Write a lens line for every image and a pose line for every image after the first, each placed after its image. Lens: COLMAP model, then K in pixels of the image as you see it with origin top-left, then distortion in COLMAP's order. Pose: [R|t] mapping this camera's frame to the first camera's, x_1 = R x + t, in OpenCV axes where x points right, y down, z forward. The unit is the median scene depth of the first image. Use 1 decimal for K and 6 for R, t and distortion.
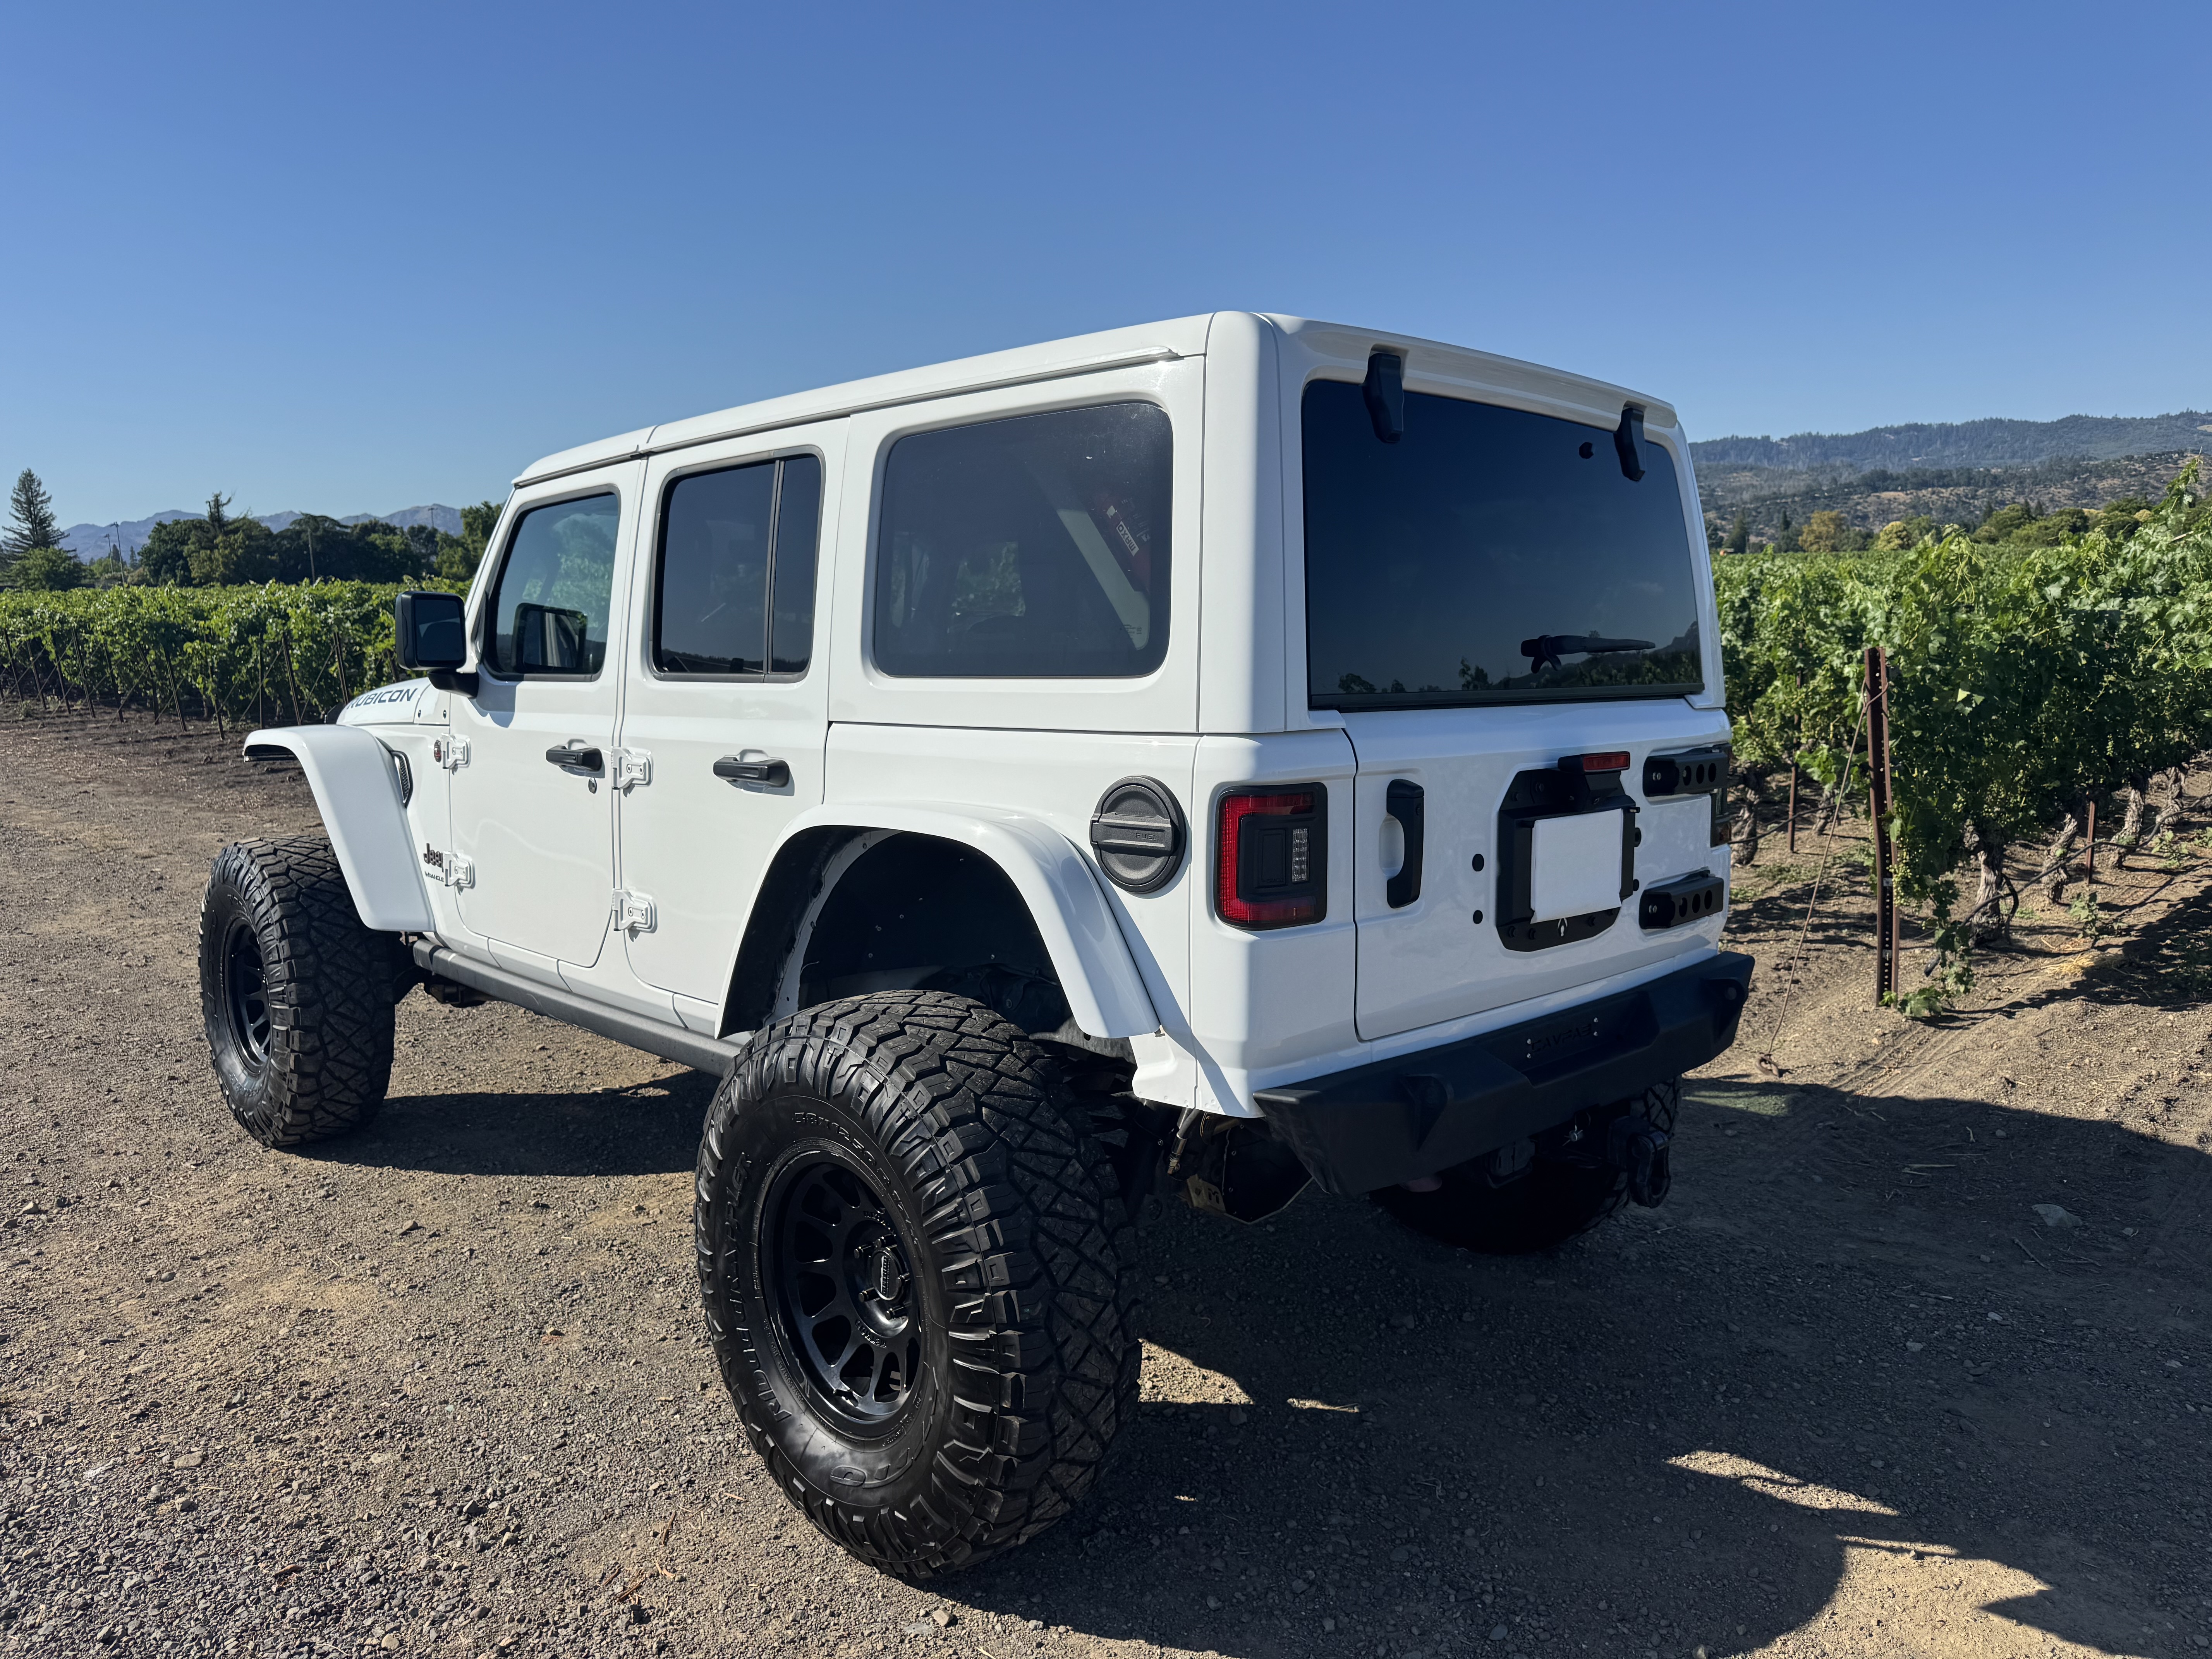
lens RADIAL K [[1576.6, 0, 1106.0], [0, 1576.6, 829.5], [0, 0, 1]] dist [0.028502, -0.006026]
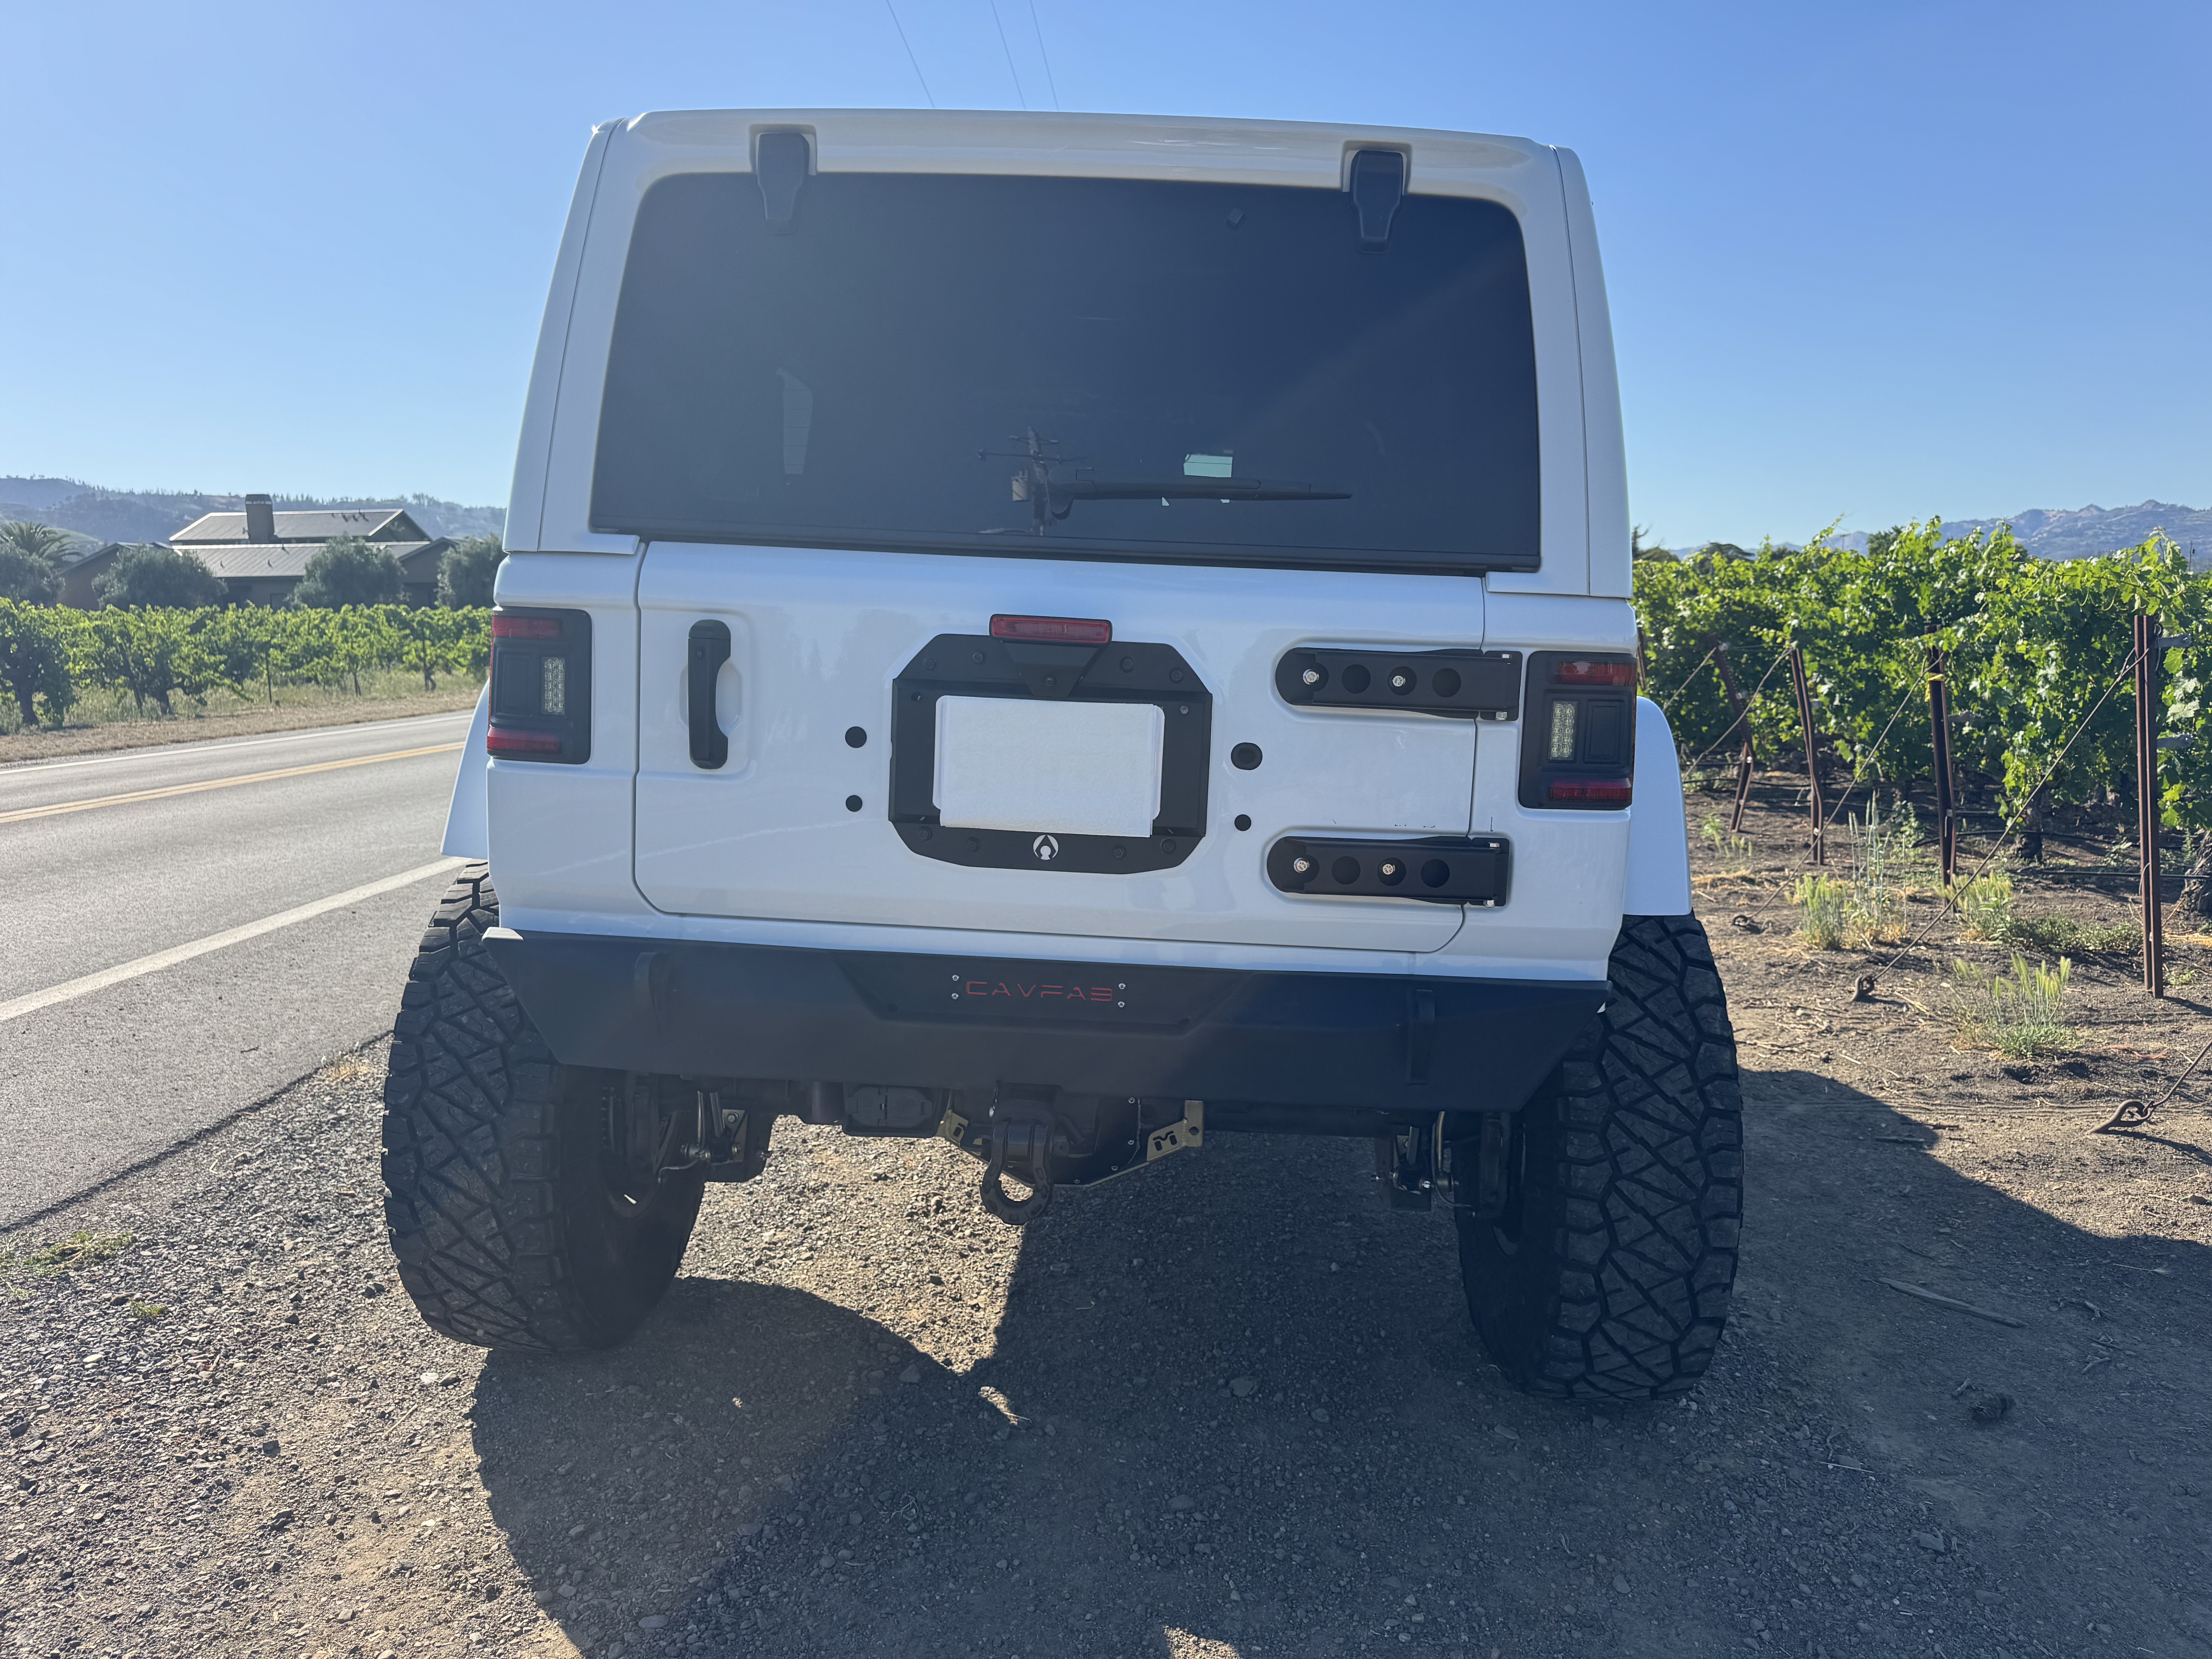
lens RADIAL K [[1576.6, 0, 1106.0], [0, 1576.6, 829.5], [0, 0, 1]] dist [0.028502, -0.006026]
pose [[0.674861, 0.109936, -0.729710, 0.905978], [-0.122475, 0.991813, 0.036155, 0.022430], [0.727710, 0.064971, 0.682800, 0.522557]]
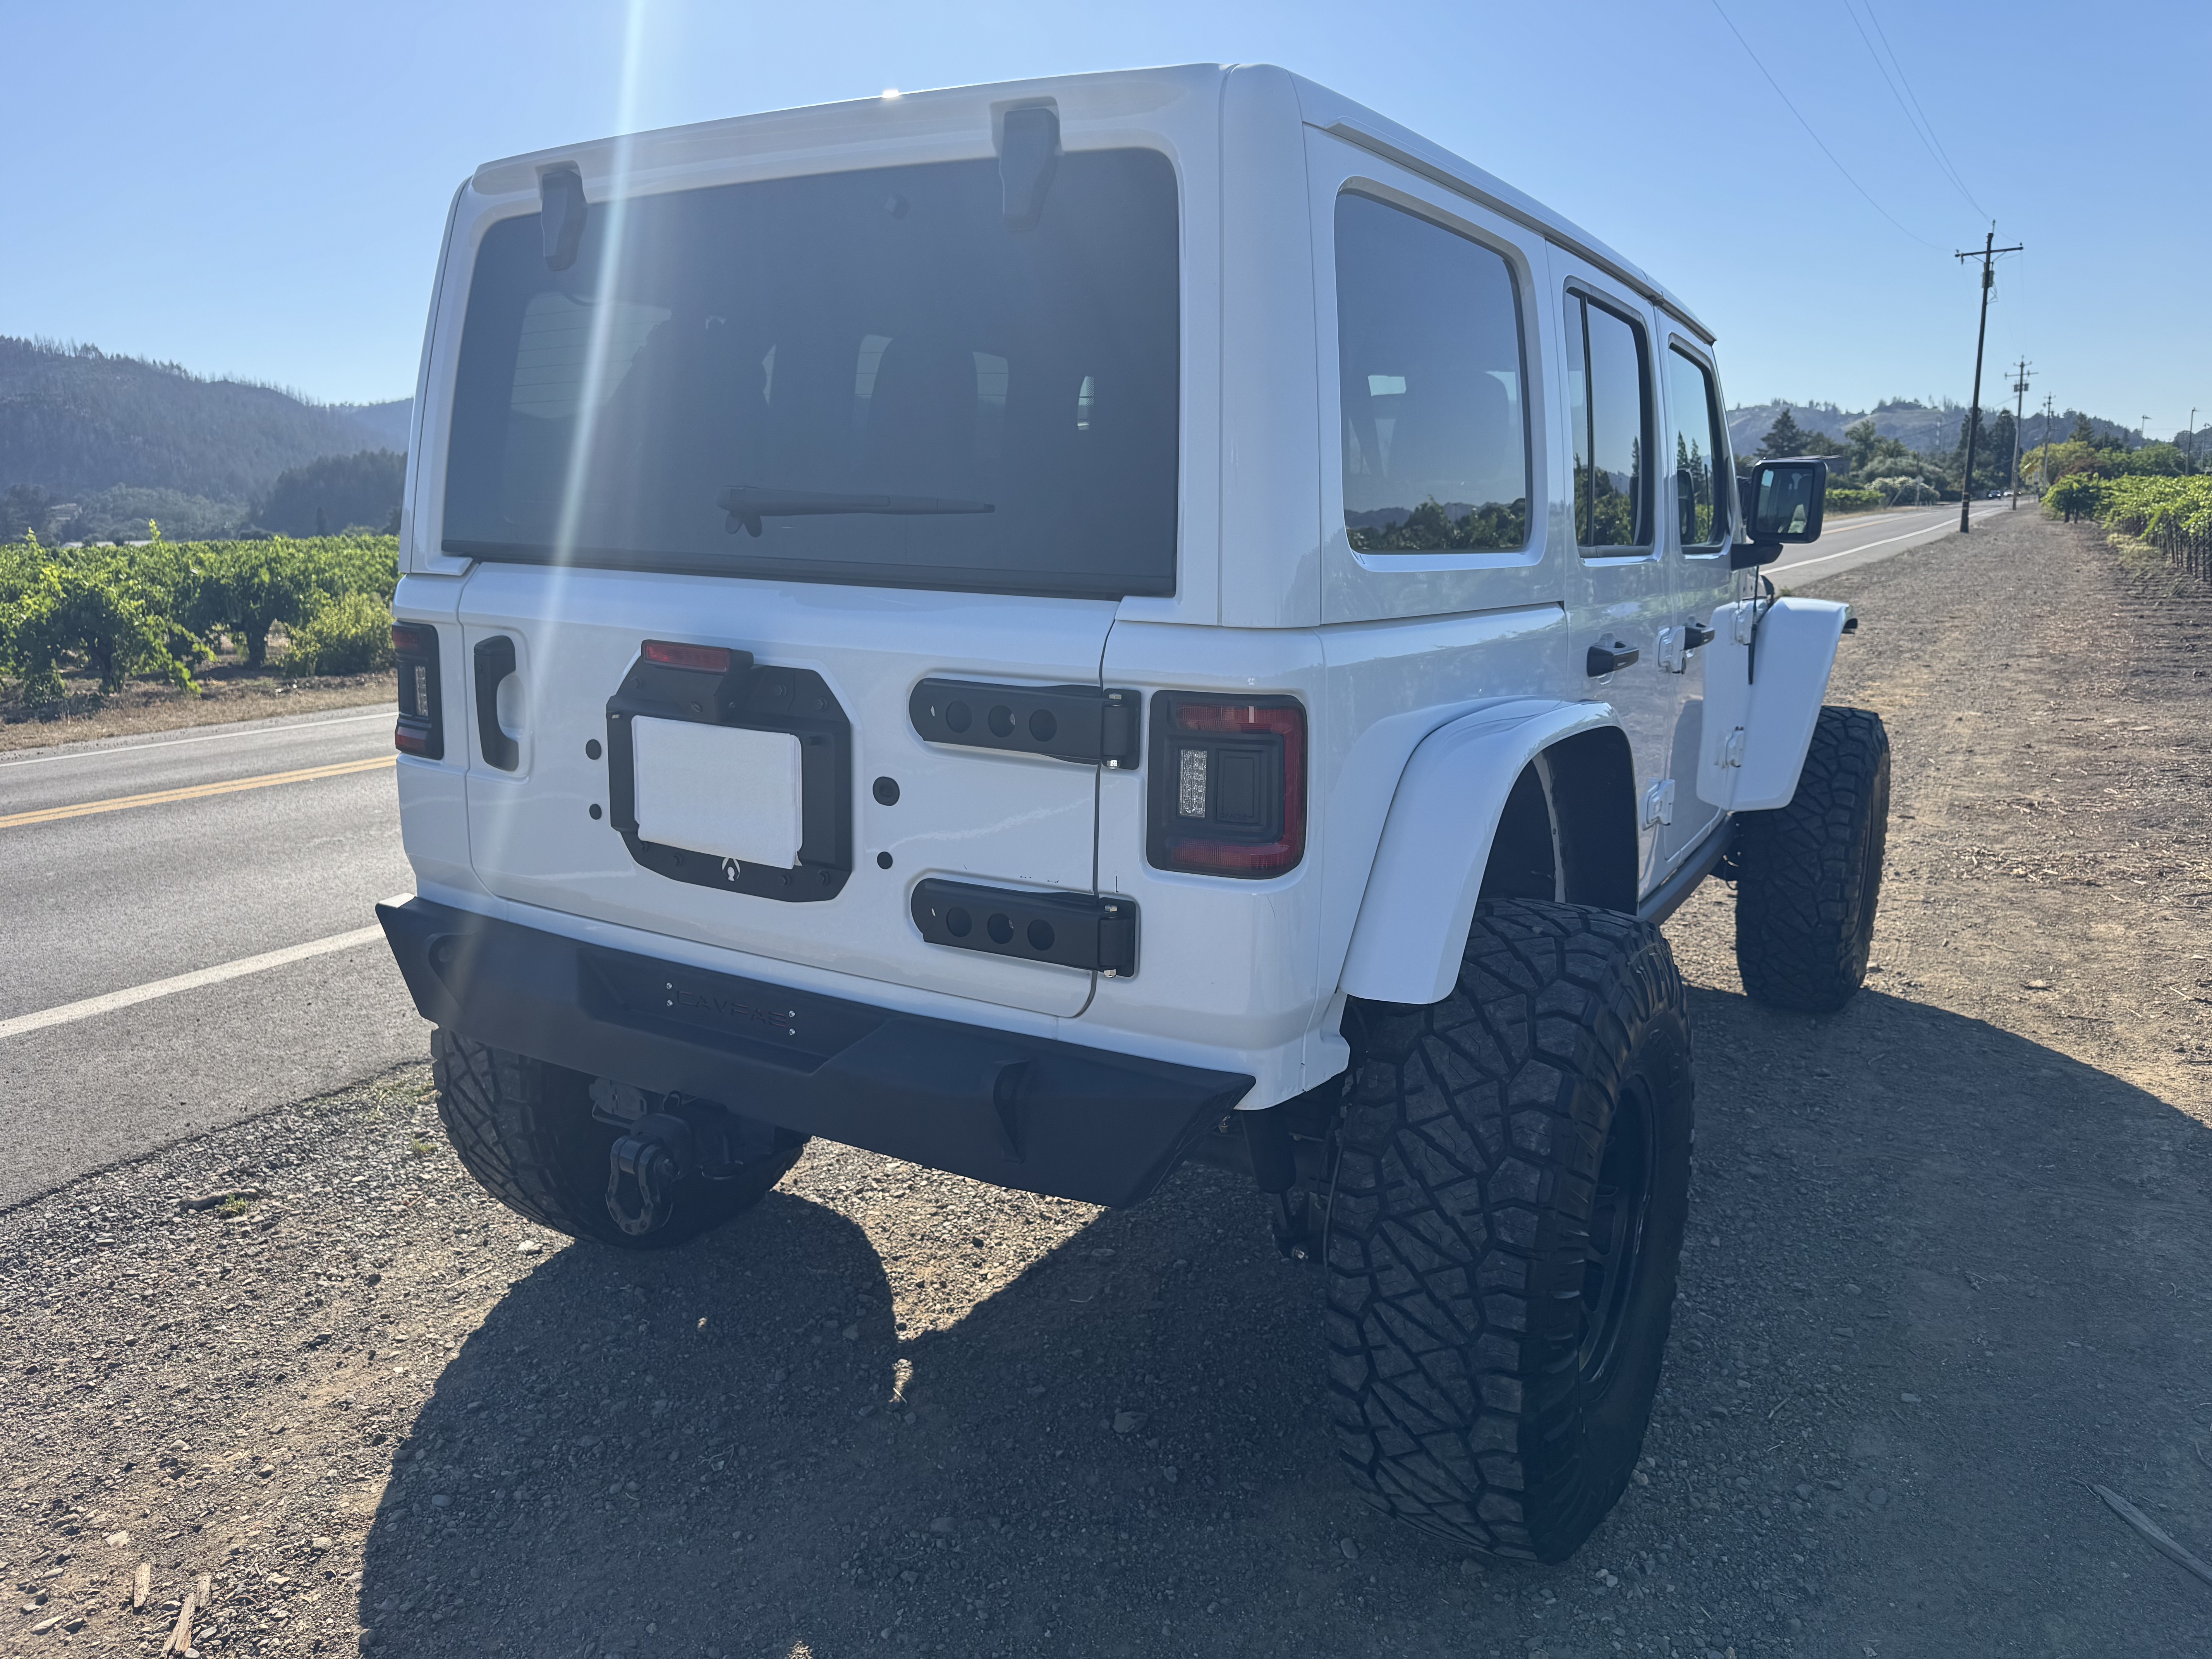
lens RADIAL K [[1559.5, 0, 1106.0], [0, 1559.5, 829.5], [0, 0, 1]] dist [0.101767, -0.140688]
pose [[0.241072, 0.196486, -0.950409, 1.111661], [-0.127284, 0.977233, 0.169746, -0.116786], [0.962124, 0.080051, 0.260593, 1.021118]]
